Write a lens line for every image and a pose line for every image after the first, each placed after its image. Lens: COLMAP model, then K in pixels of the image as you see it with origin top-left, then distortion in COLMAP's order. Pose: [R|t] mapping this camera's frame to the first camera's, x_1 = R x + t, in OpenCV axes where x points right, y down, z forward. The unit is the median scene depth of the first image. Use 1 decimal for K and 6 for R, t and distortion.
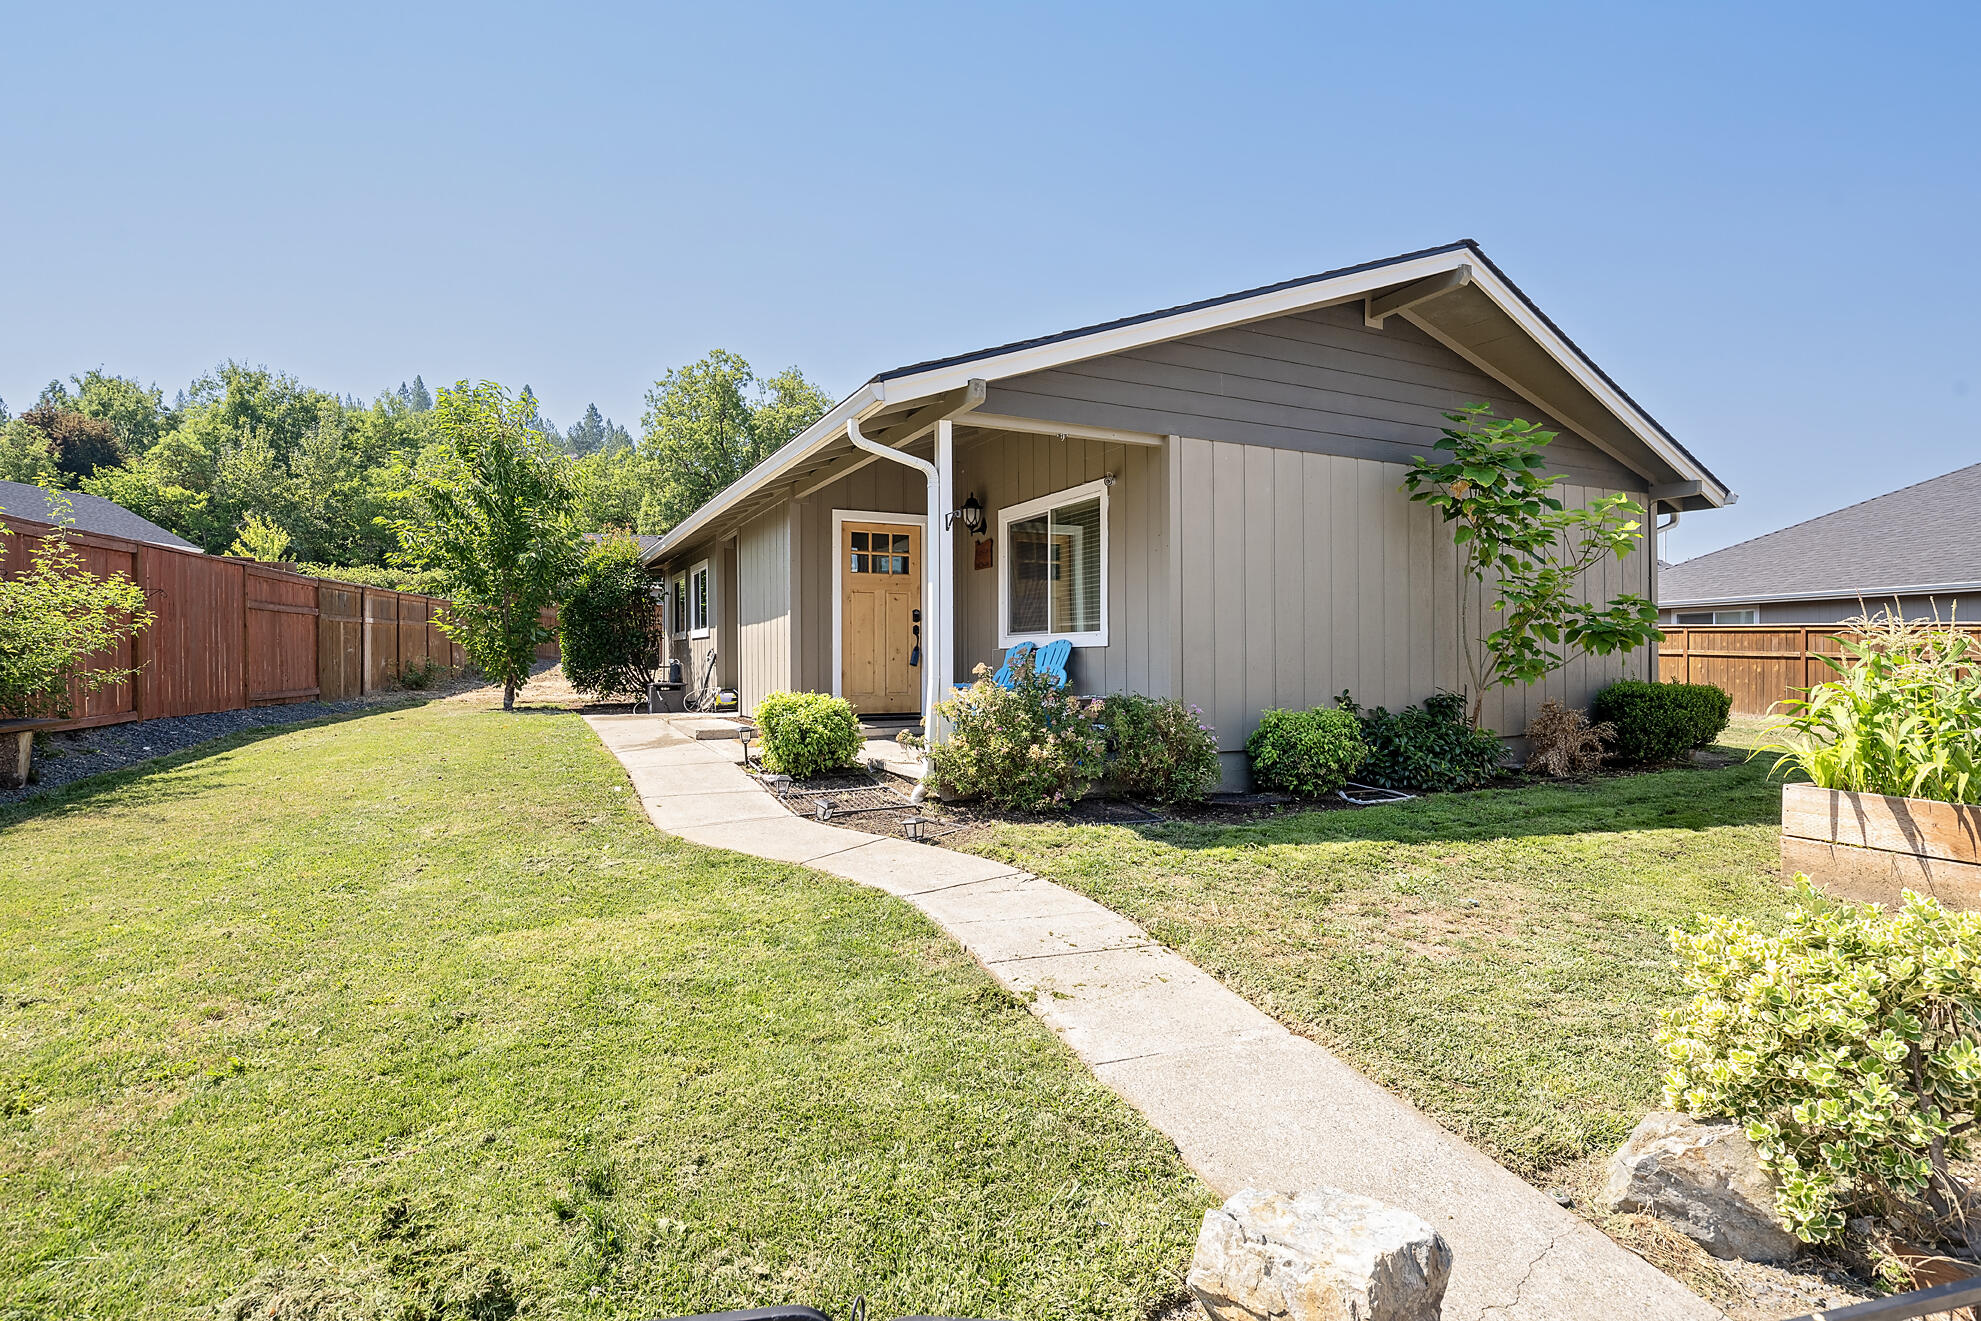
lens RADIAL K [[1022.1, 0, 990.5], [0, 1022.1, 660.5], [0, 0, 1]] dist [0.019099, 0.000005]
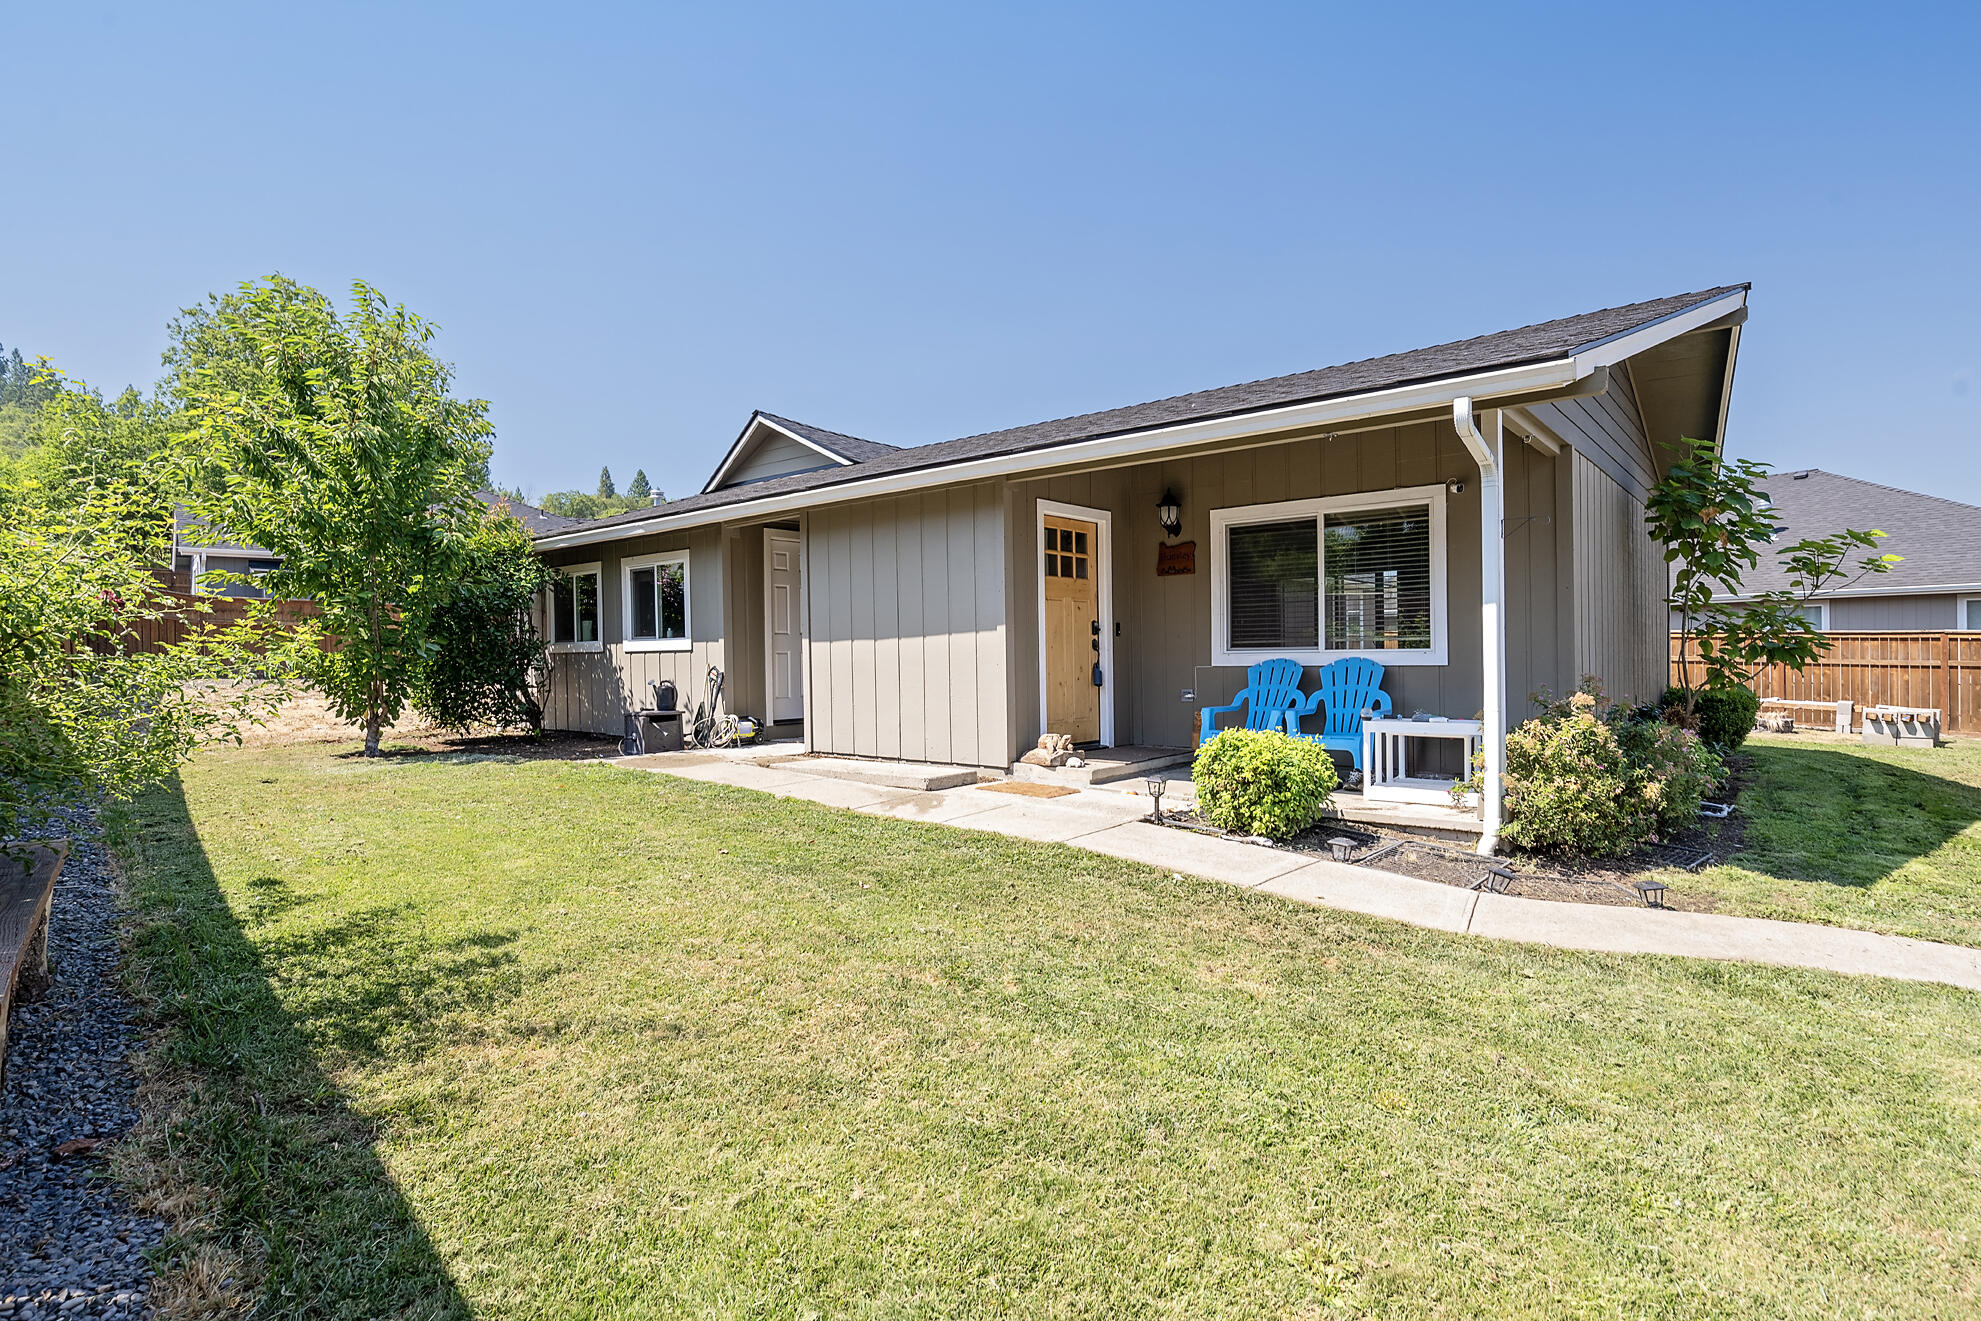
lens RADIAL K [[1022.1, 0, 990.5], [0, 1022.1, 660.5], [0, 0, 1]] dist [0.019099, 0.000005]
pose [[0.907141, -0.007242, 0.420764, -0.524885], [0.009495, 0.999950, -0.003261, -0.014913], [-0.420719, 0.006953, 0.907164, 0.265620]]
